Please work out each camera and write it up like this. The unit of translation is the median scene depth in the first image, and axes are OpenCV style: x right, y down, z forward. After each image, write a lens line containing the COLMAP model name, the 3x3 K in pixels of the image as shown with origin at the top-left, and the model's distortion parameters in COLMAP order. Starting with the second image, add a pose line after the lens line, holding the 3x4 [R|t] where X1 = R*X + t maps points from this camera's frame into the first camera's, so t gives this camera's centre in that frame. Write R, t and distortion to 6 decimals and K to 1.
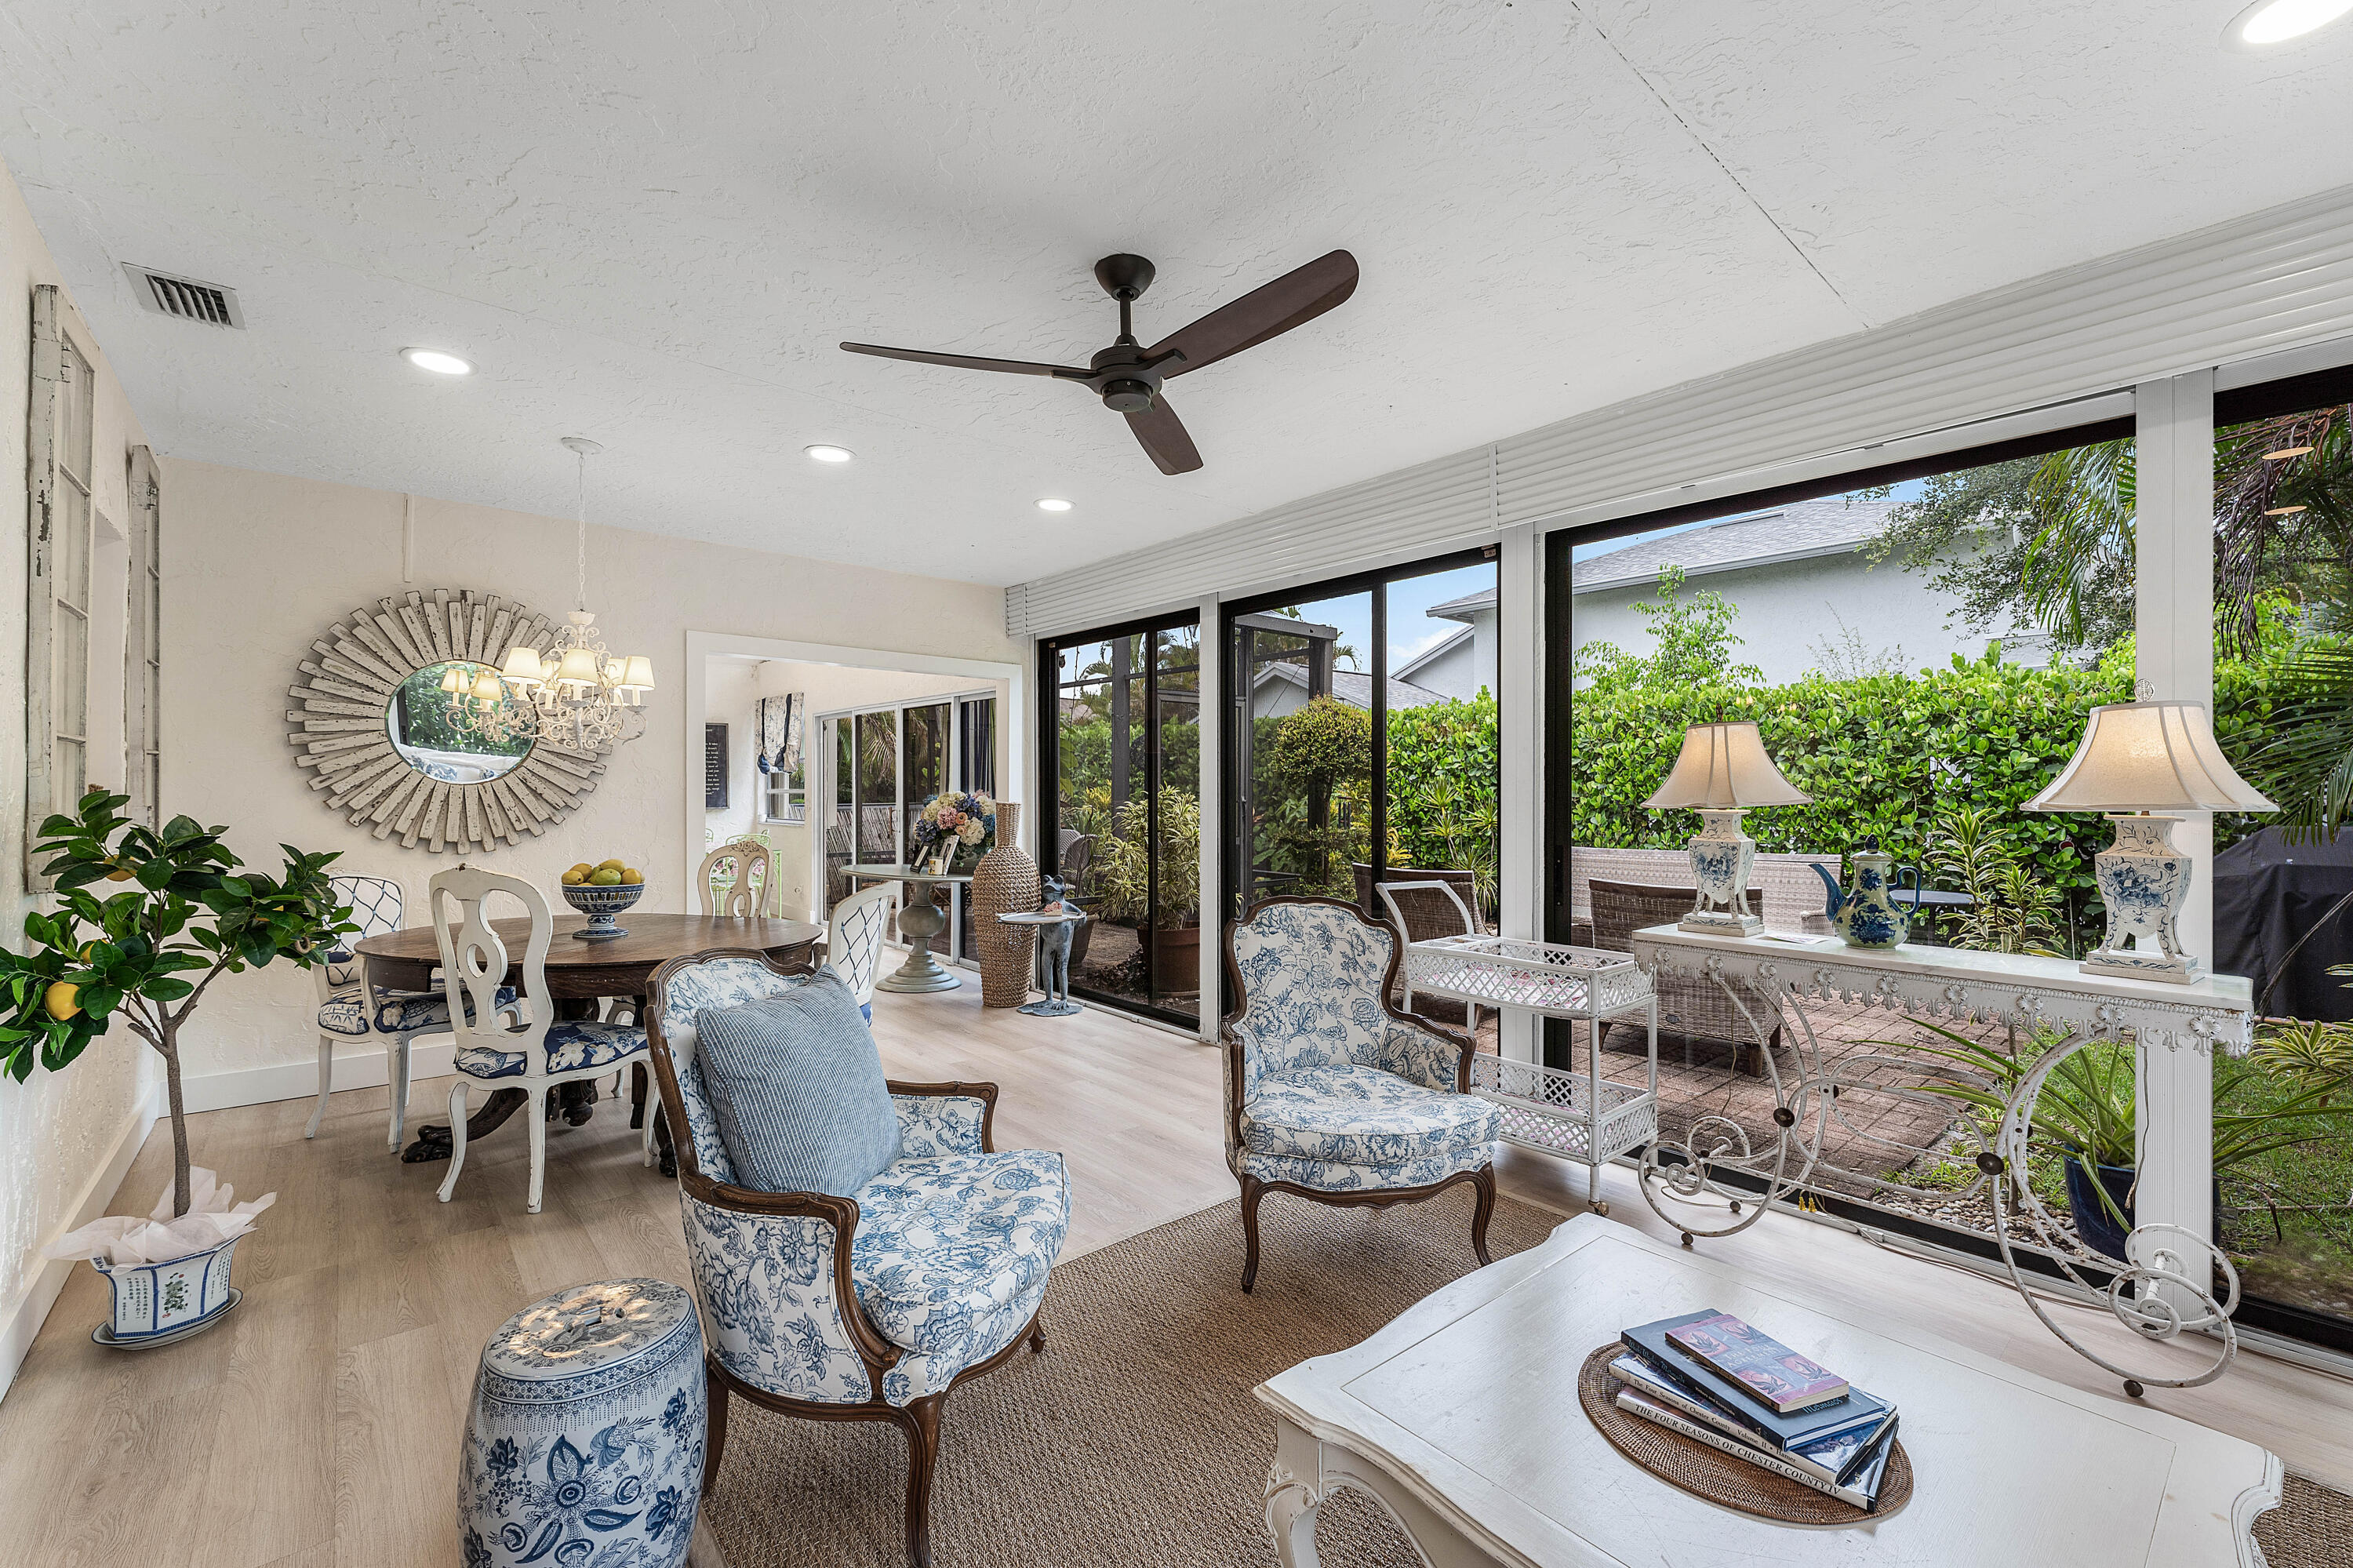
lens RADIAL K [[949.7, 0, 1129.2], [0, 949.7, 795.5], [0, 0, 1]] dist [0.000867, 0.000029]
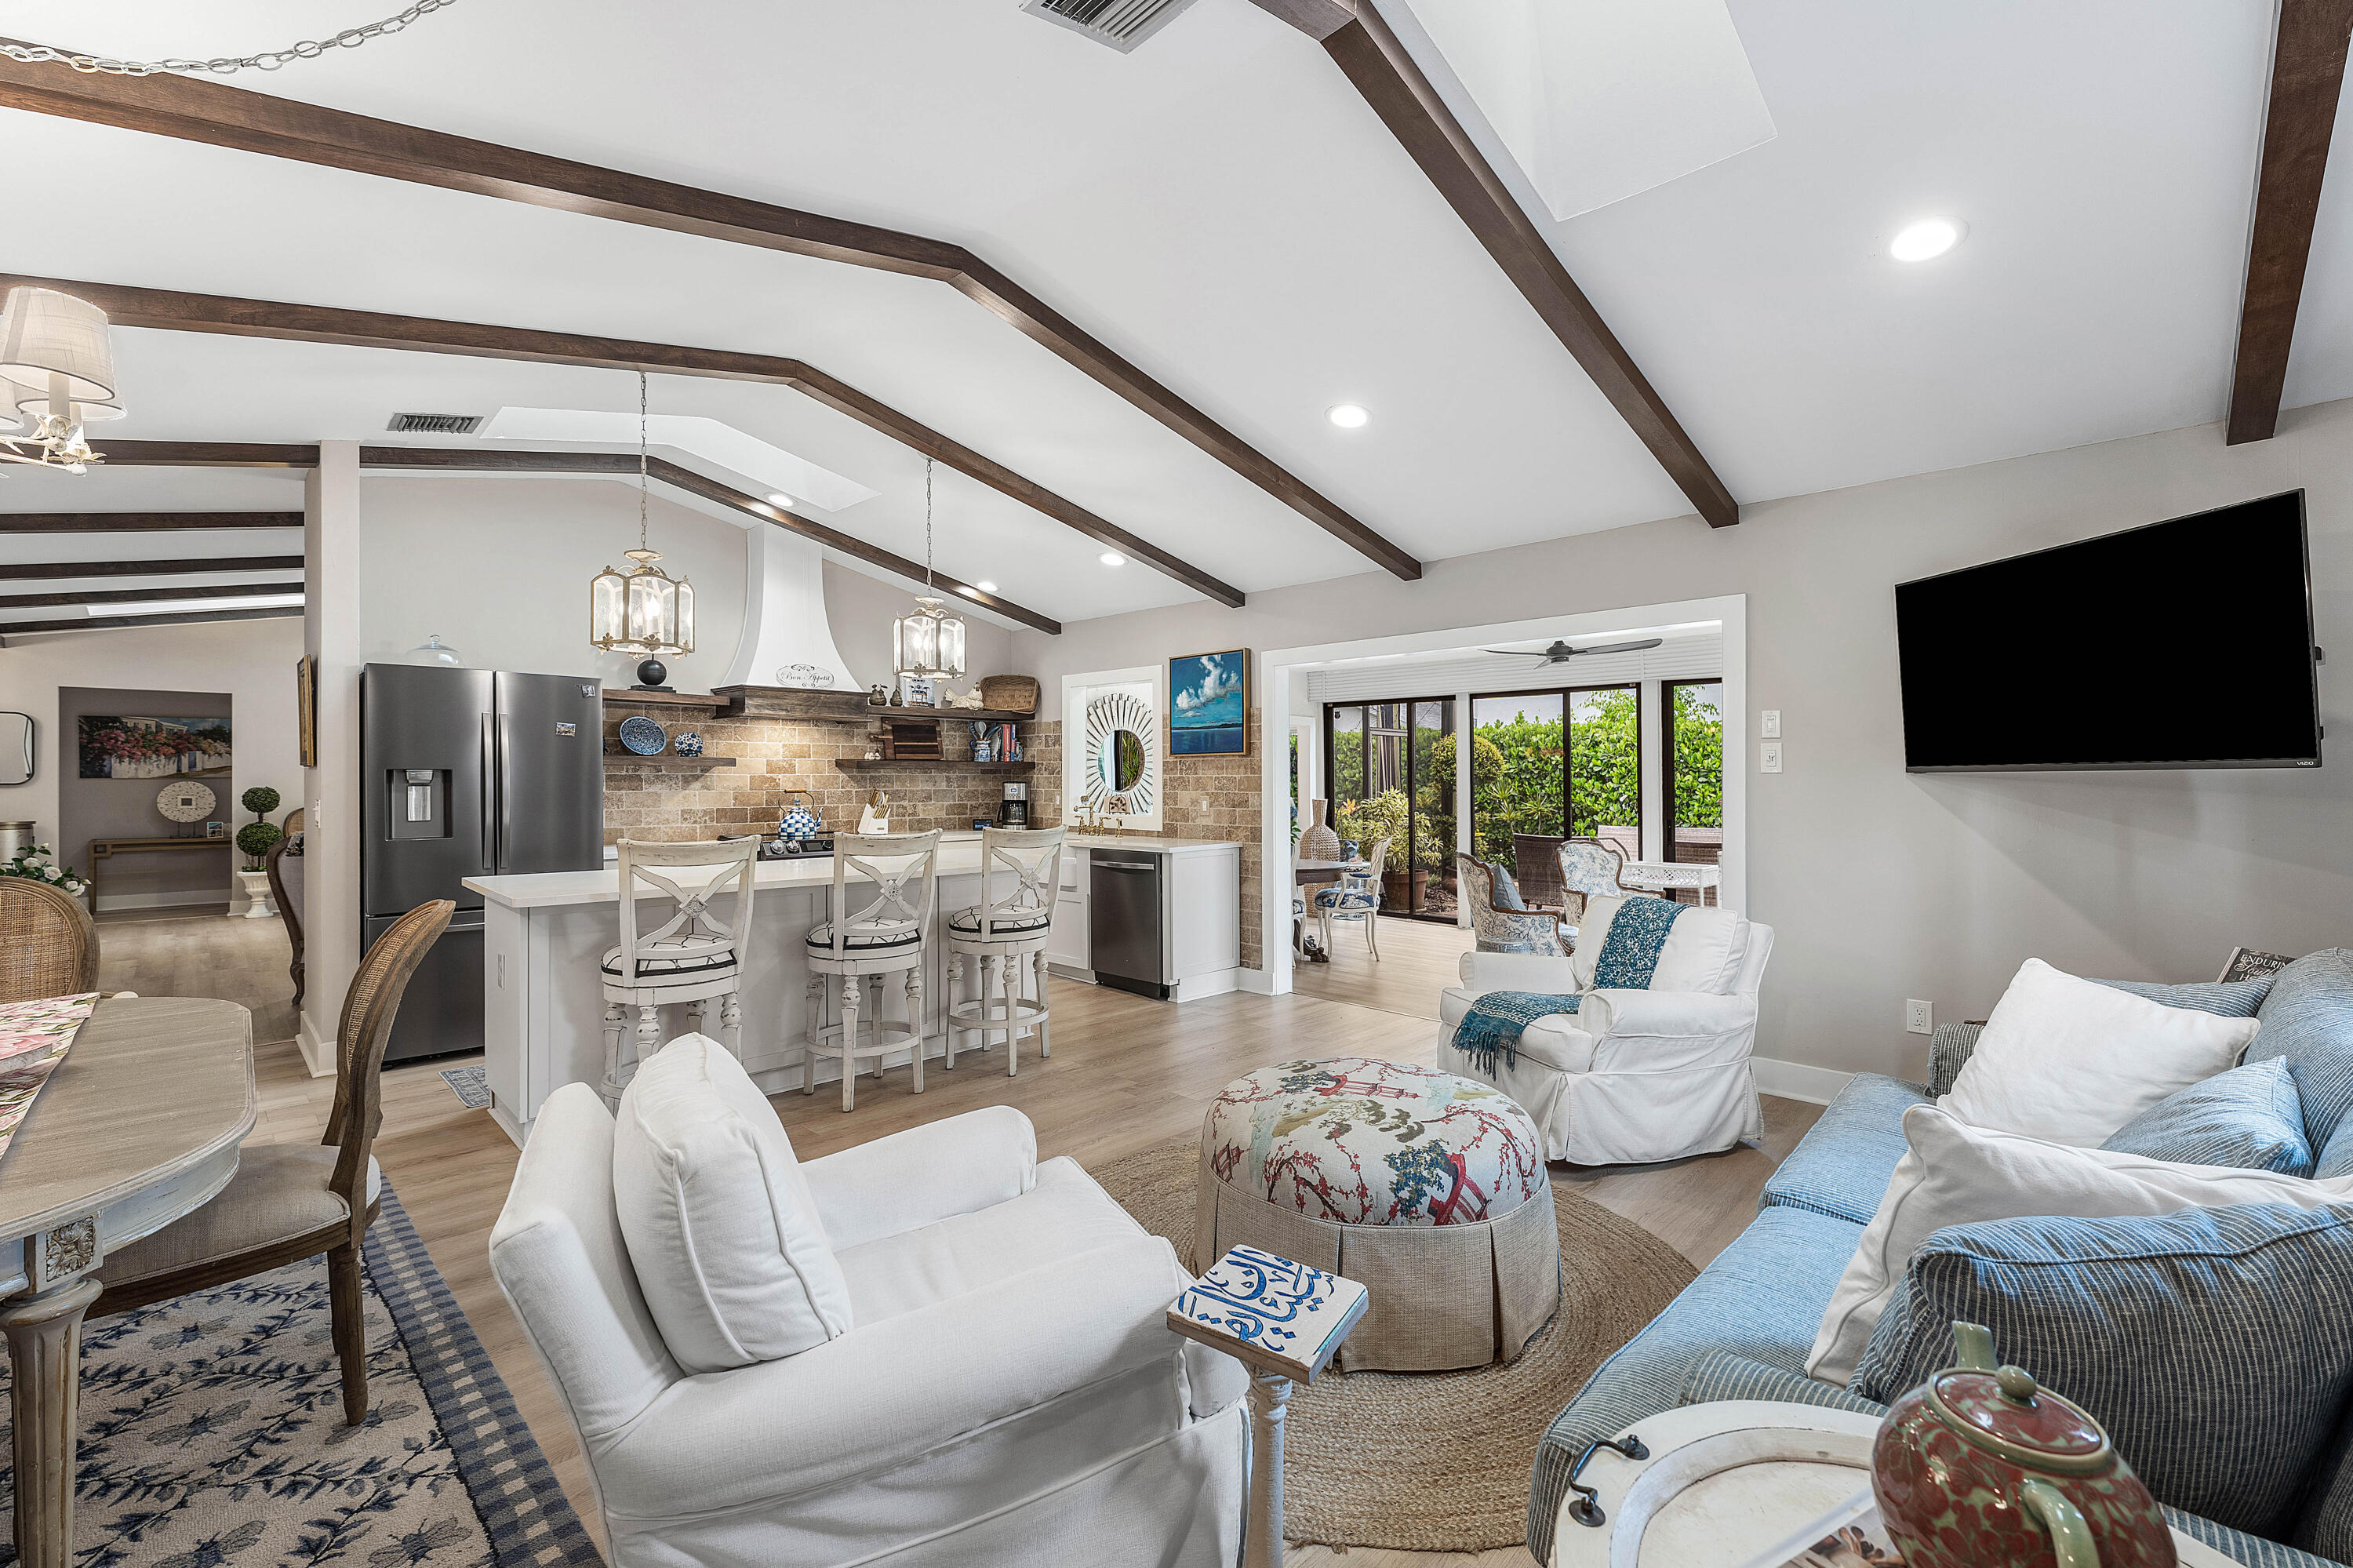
lens RADIAL K [[943.5, 0, 1176.5], [0, 943.5, 784.0], [0, 0, 1]] dist [0.002835, 0.000050]
pose [[0.994744, -0.008539, 0.102037, -0.618269], [0.009007, 0.999951, -0.004123, -0.021207], [-0.101997, 0.005020, 0.994772, -0.729737]]
